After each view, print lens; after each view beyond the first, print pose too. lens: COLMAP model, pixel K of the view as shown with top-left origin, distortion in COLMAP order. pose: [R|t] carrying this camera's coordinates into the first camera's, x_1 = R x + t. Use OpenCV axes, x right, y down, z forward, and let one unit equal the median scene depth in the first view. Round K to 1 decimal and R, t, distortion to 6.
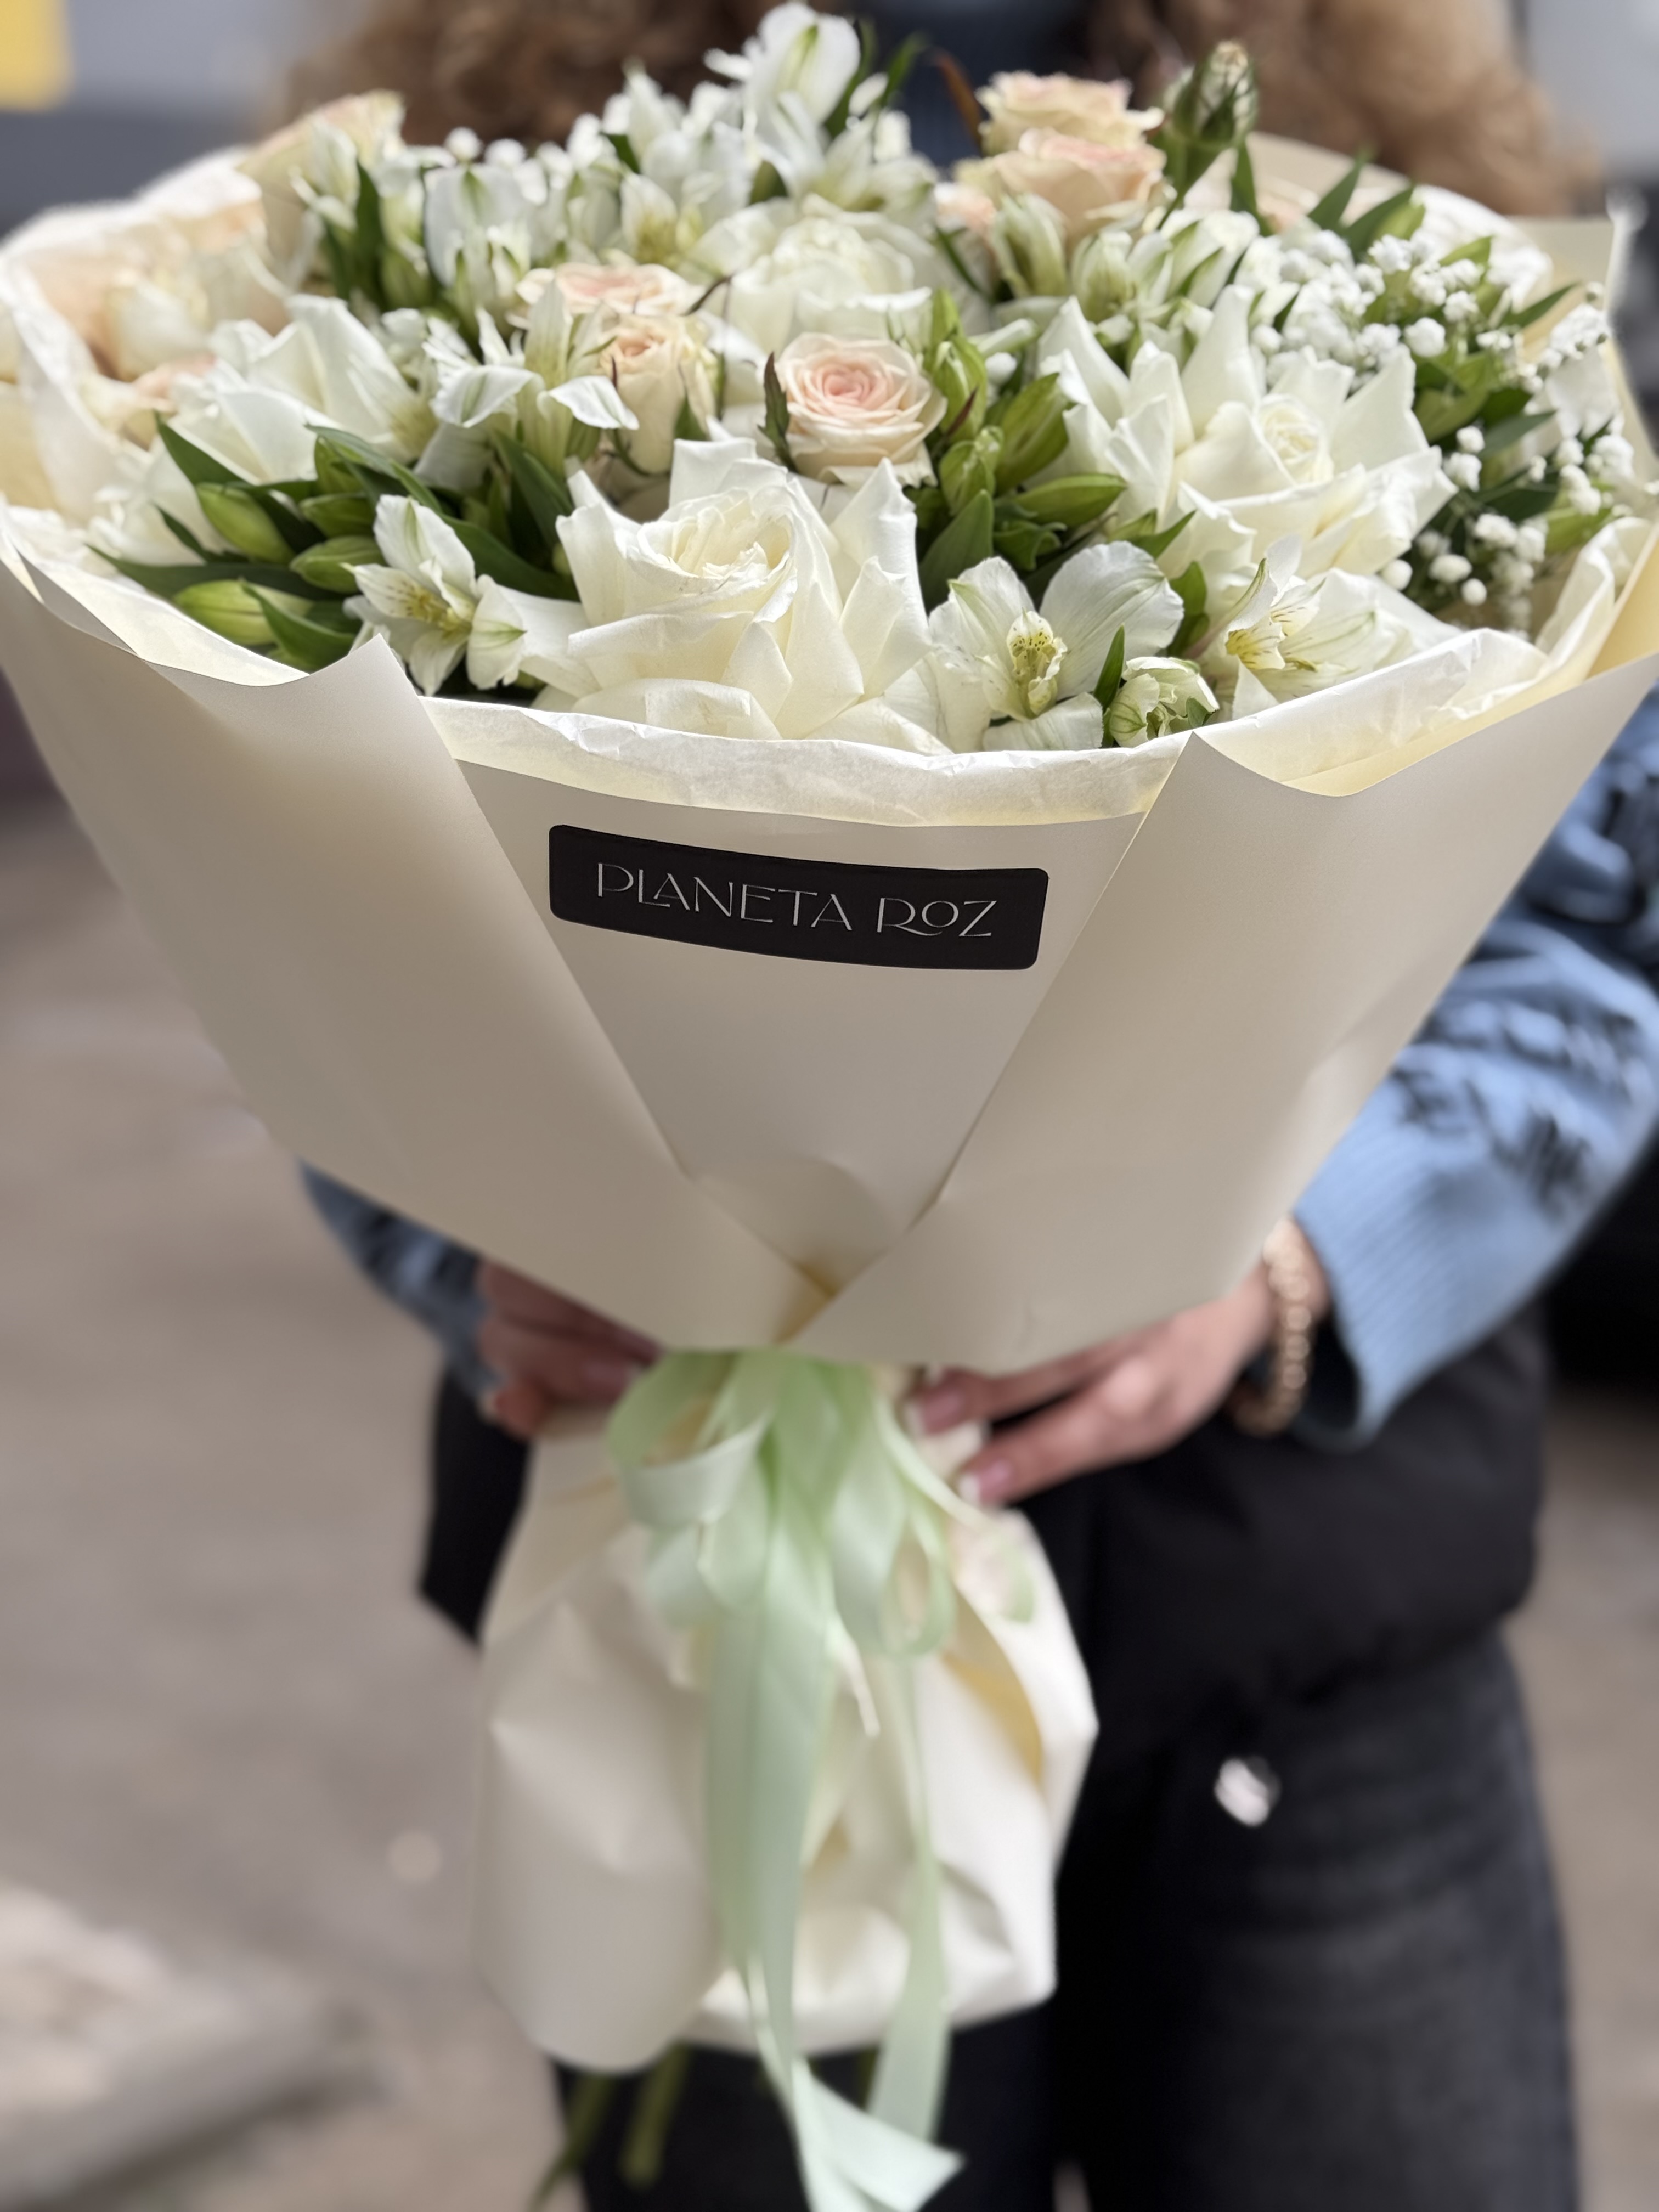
lens RADIAL K [[3029.0, 0, 830.4], [0, 3029.0, 1059.4], [0, 0, 1]] dist [0.017064, -0.899240]
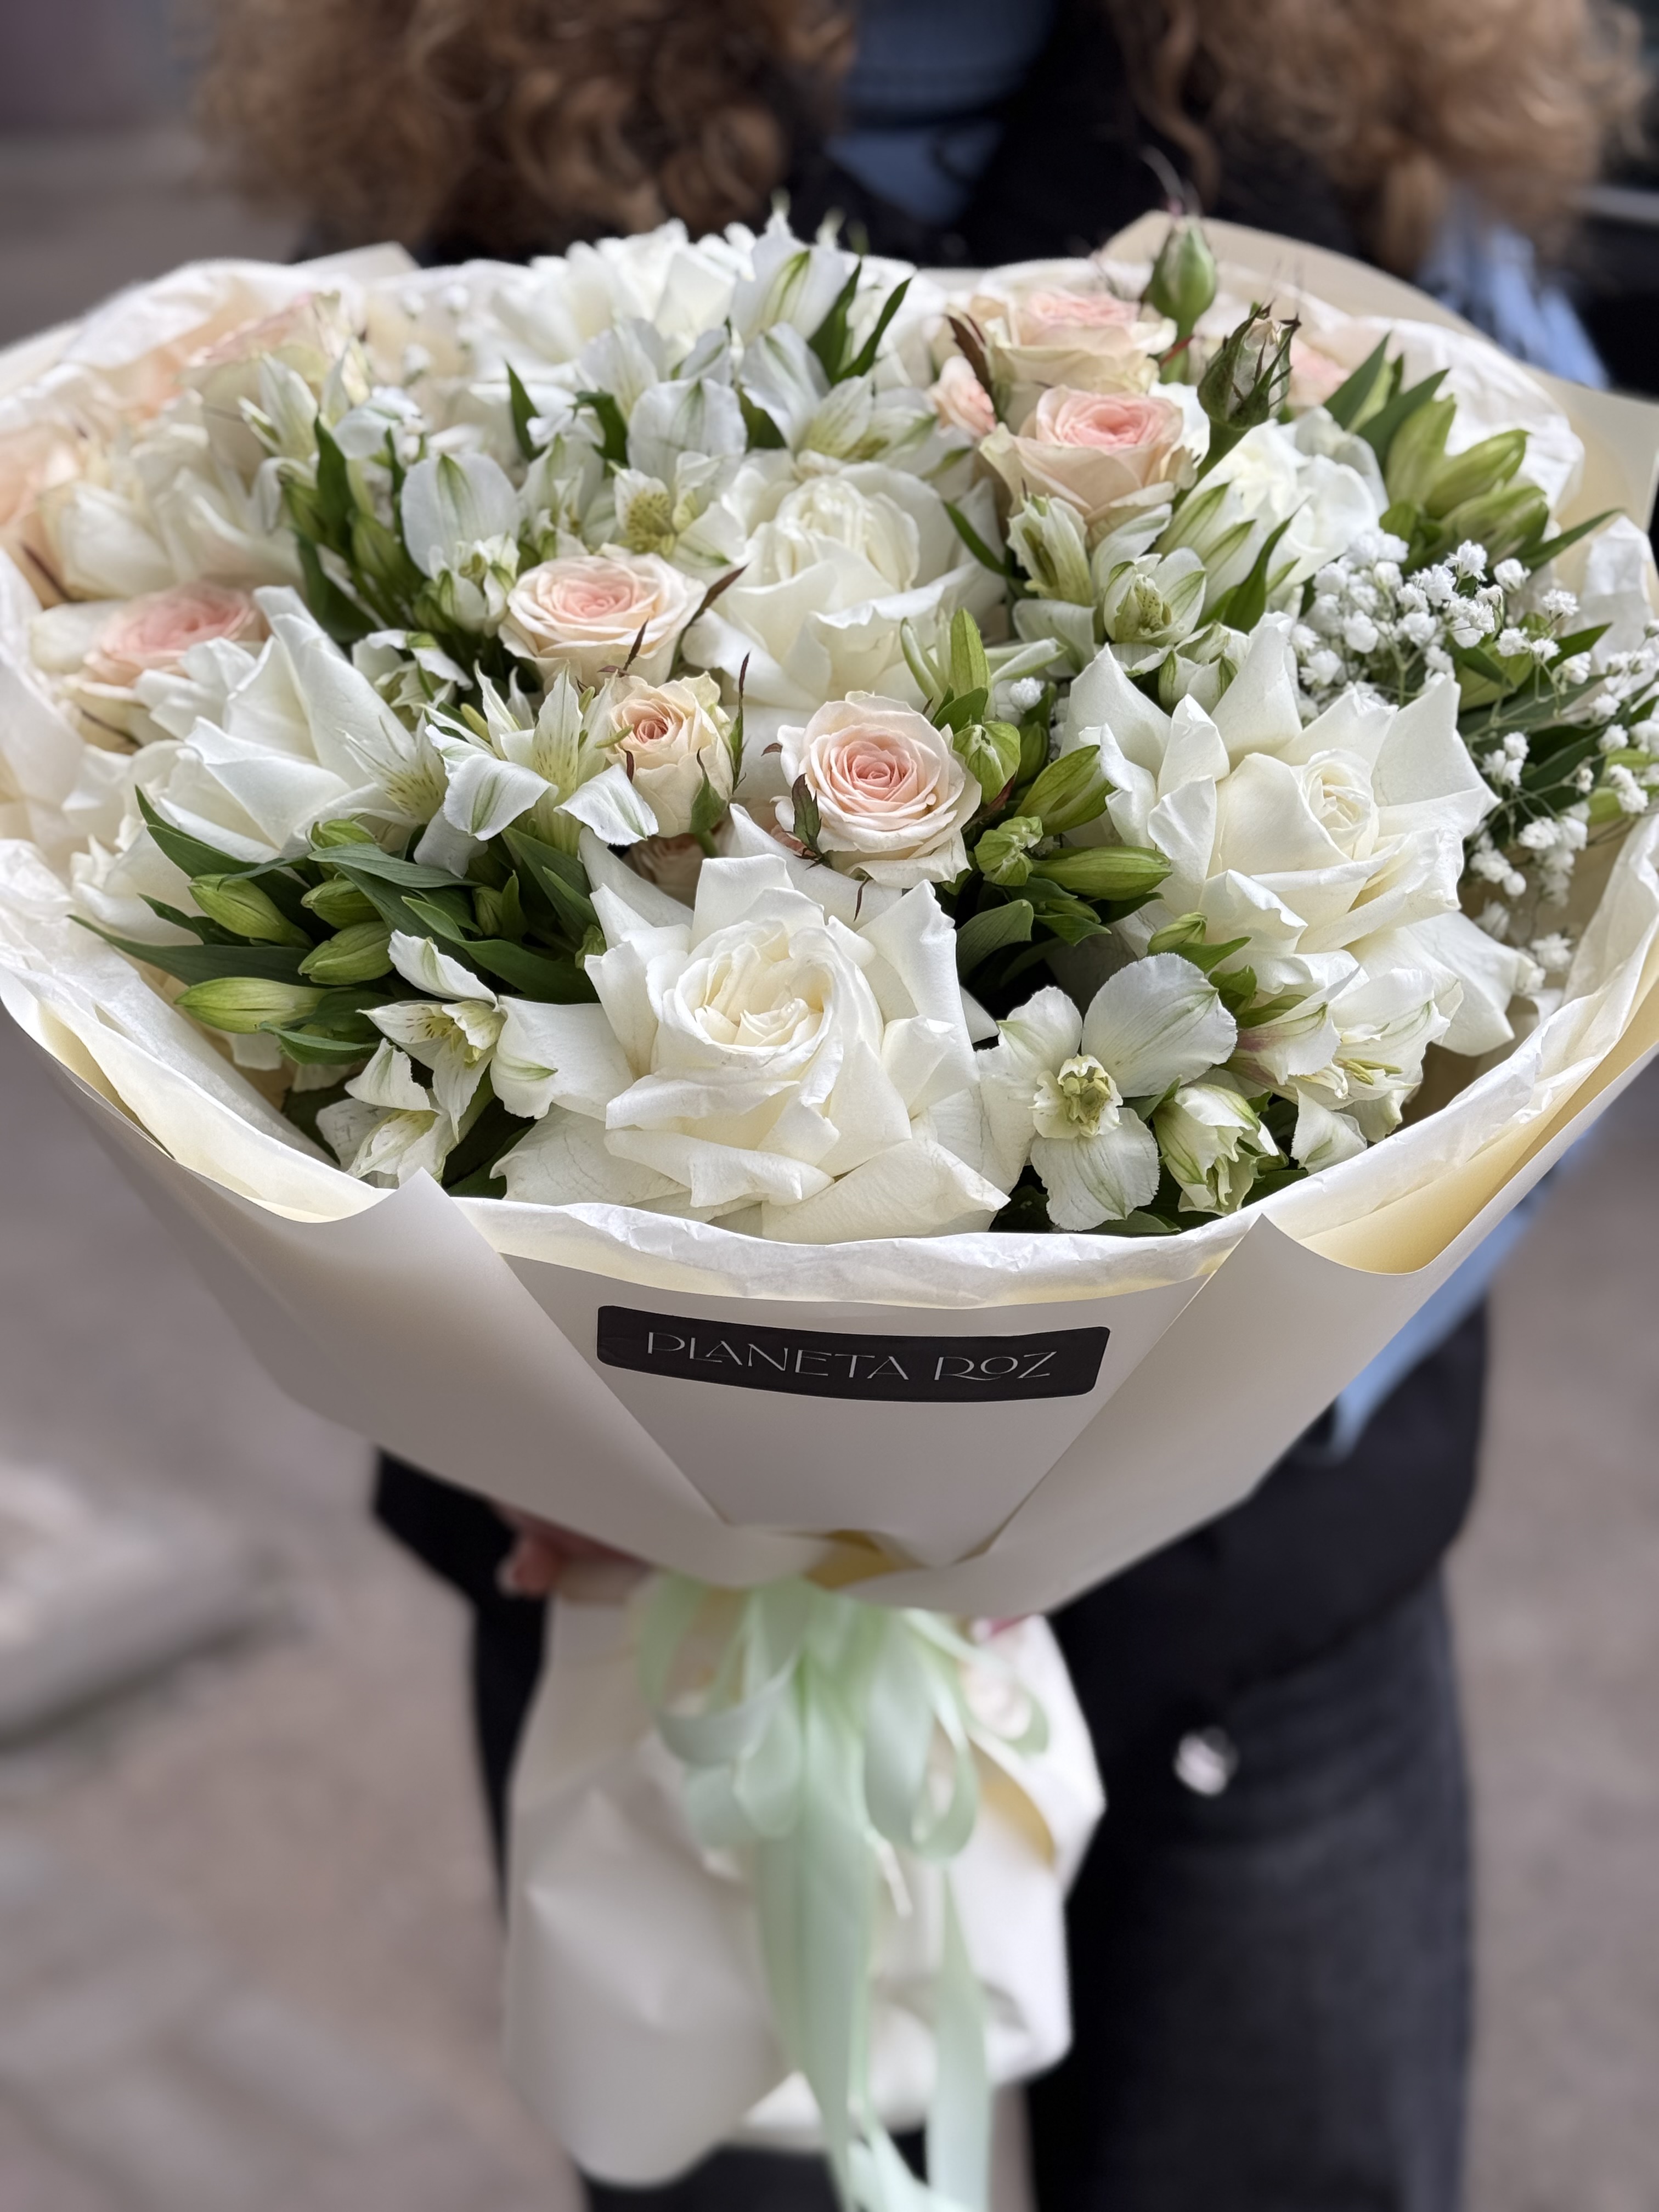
lens RADIAL K [[3029.0, 0, 830.4], [0, 3029.0, 1059.4], [0, 0, 1]] dist [0.017064, -0.899240]
pose [[0.998404, -0.040730, 0.039126, -0.049635], [0.033476, 0.984725, 0.170871, -0.296743], [-0.045488, -0.169288, 0.984516, 0.048781]]
